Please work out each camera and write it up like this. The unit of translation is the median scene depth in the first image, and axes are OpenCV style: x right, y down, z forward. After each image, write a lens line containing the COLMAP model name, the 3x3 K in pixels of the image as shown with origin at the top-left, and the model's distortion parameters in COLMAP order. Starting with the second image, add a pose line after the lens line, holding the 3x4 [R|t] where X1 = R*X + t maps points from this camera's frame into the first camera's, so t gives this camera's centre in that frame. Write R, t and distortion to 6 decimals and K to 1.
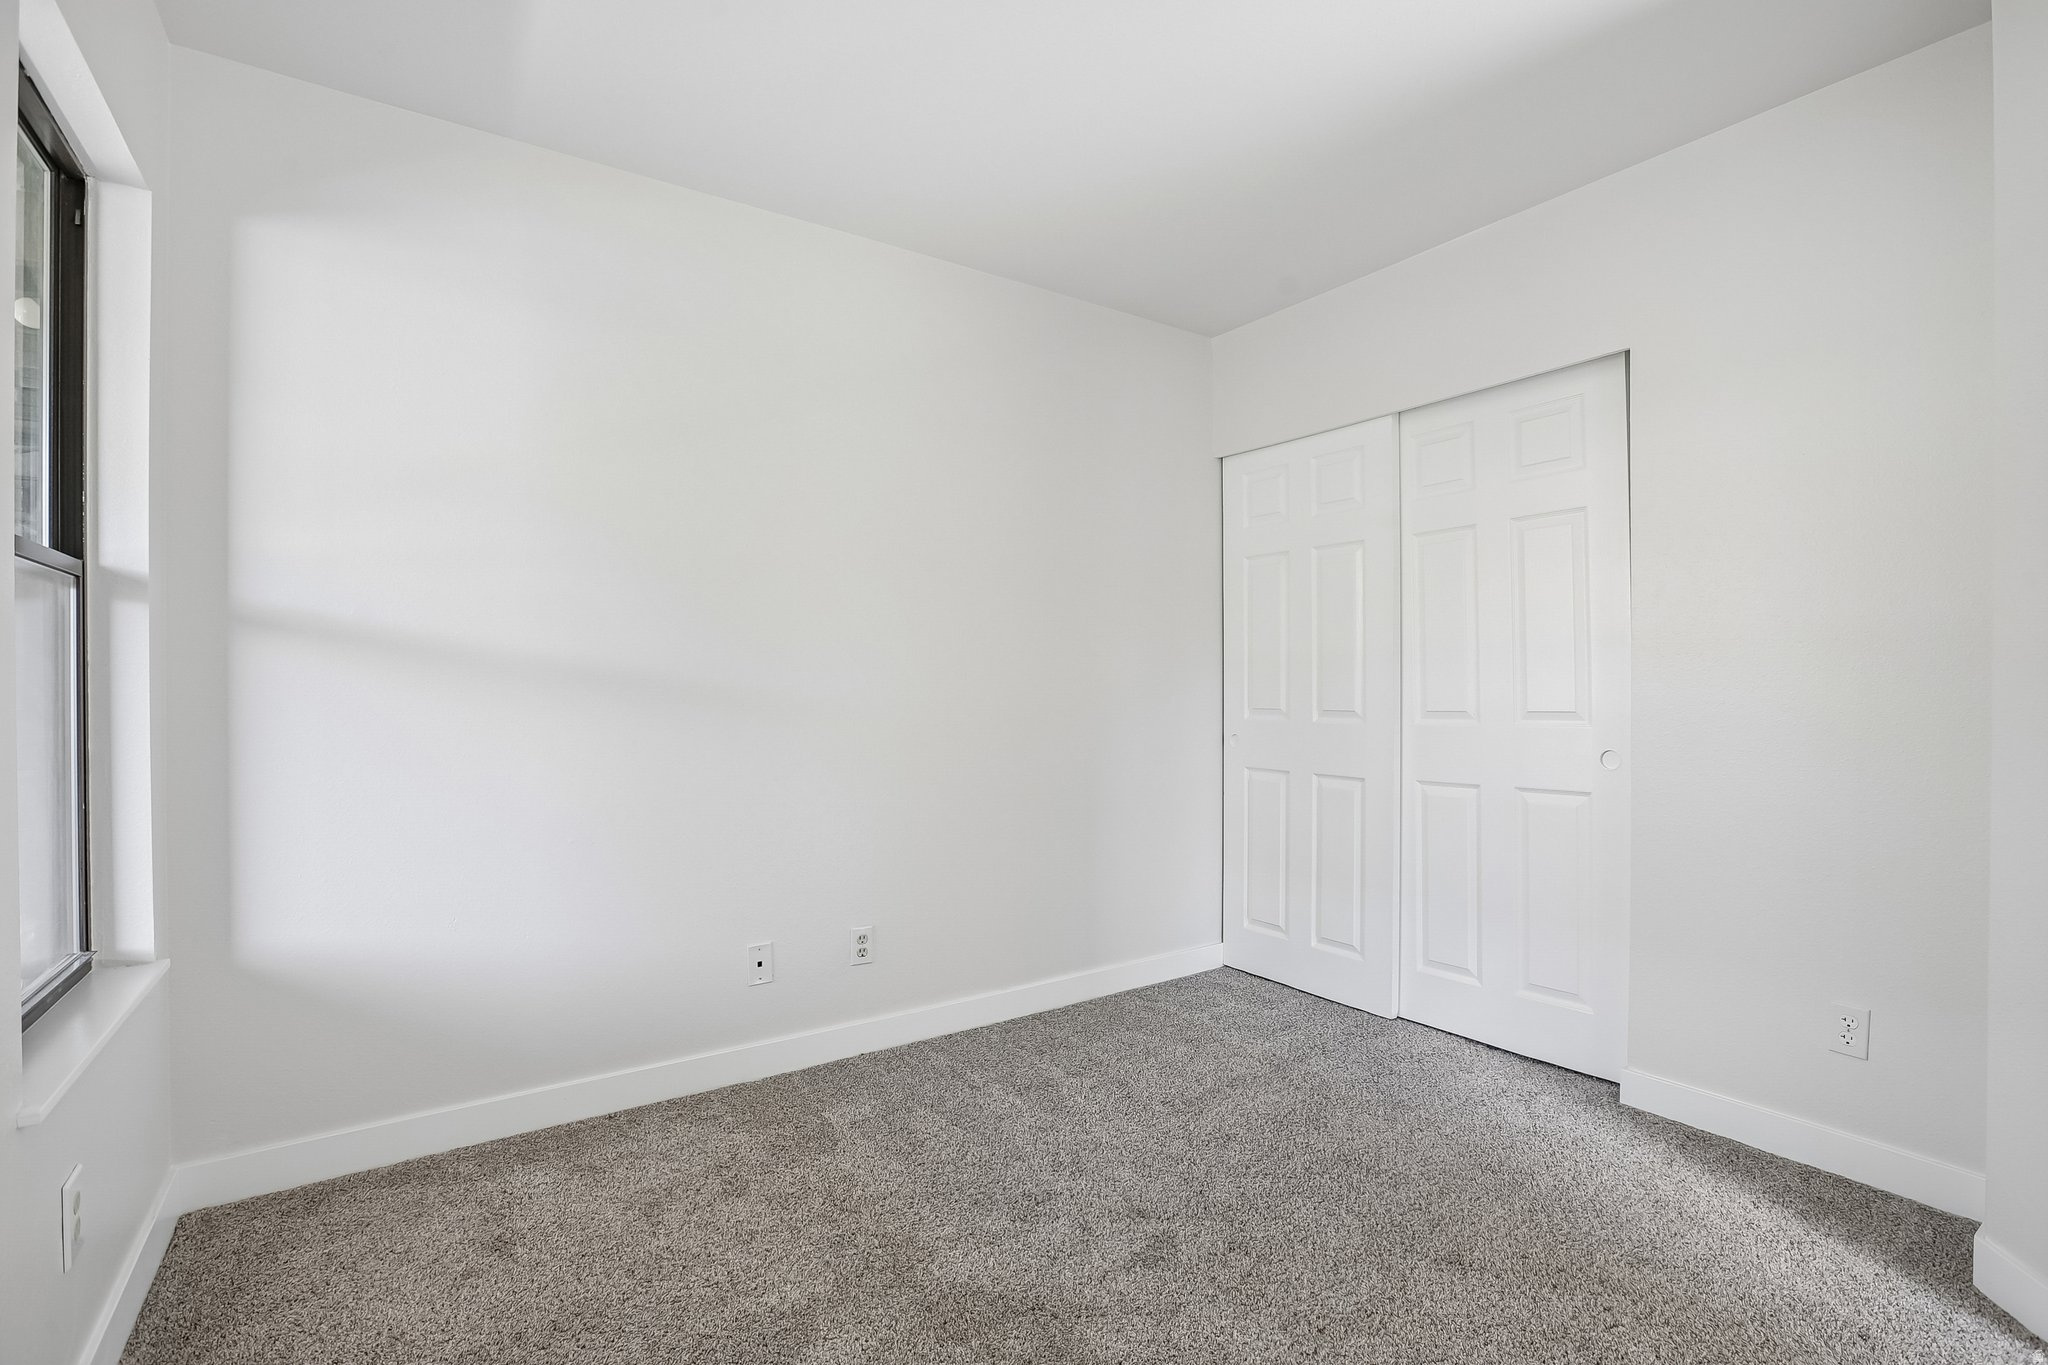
lens RADIAL K [[947.6, 0, 1046.8], [0, 947.6, 692.1], [0, 0, 1]] dist [-0.061916, 0.020839]
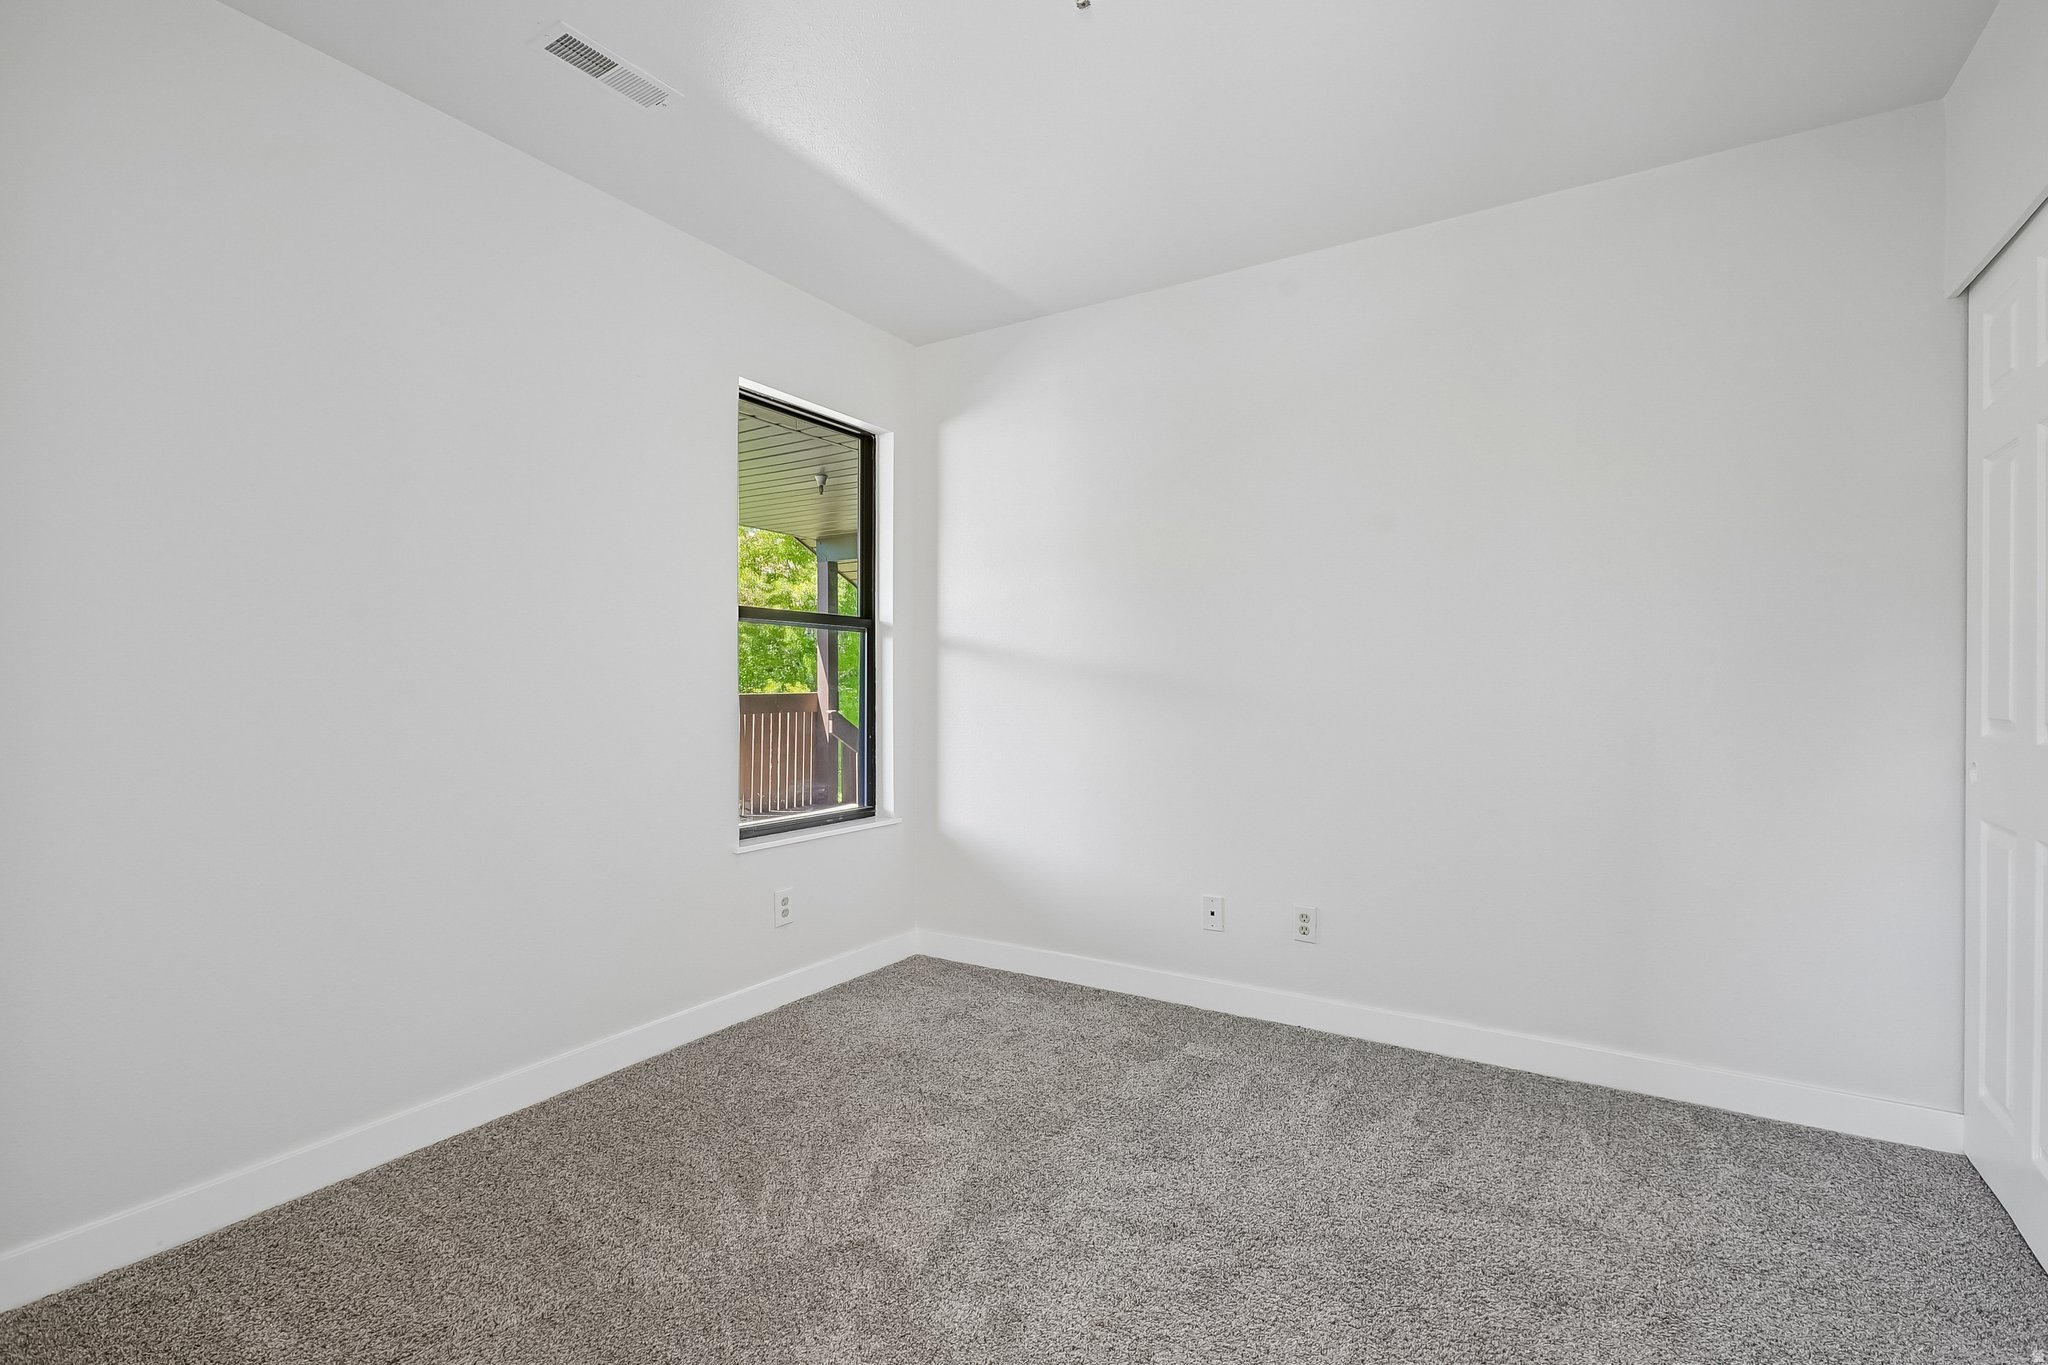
lens RADIAL K [[926.4, 0, 1024.0], [0, 926.4, 682.5], [0, 0, 1]] dist [0.001532, 0.000058]
pose [[0.386652, 0.000914, -0.922225, 0.714045], [-0.008376, 0.999962, -0.002520, 0.002518], [0.922188, 0.008699, 0.386645, 0.334771]]
